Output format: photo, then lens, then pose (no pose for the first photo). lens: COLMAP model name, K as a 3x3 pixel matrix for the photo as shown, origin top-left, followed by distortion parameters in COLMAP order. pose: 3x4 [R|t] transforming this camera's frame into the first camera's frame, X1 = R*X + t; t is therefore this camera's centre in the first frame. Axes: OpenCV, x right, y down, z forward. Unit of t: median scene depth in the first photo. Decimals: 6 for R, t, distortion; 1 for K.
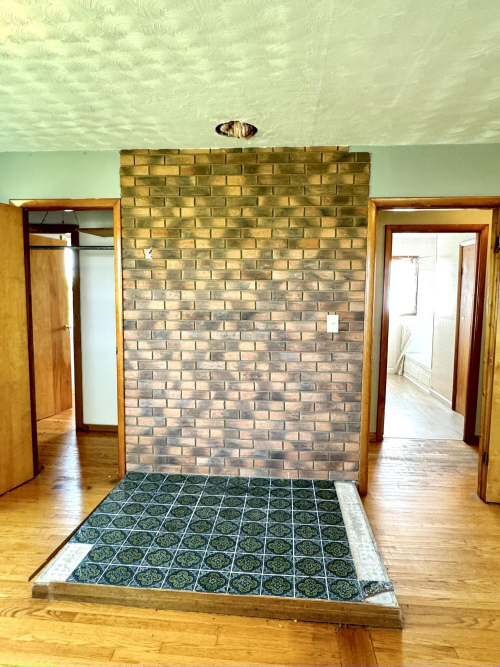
lens RADIAL K [[421.5, 0, 250.0], [0, 421.5, 333.5], [0, 0, 1]] dist [0.000092, 0.000055]
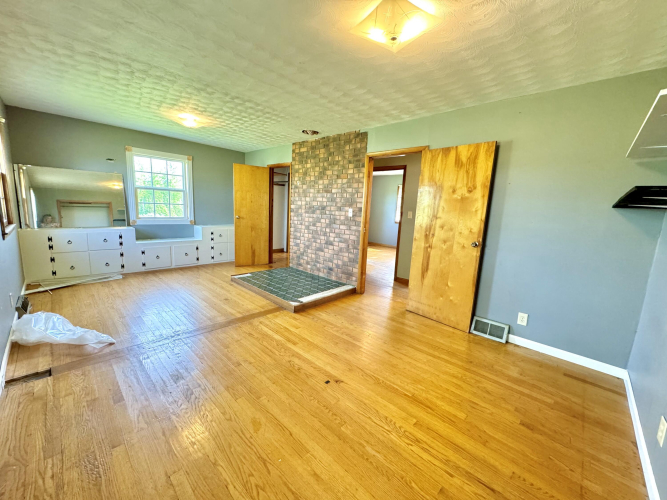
lens RADIAL K [[268.1, 0, 333.5], [0, 268.1, 250.0], [0, 0, 1]] dist [-0.002027, -0.000123]
pose [[0.776967, 0.128363, -0.616315, 1.007629], [-0.099495, 0.991726, 0.081121, 0.065441], [0.621629, -0.001708, 0.783310, -0.155419]]
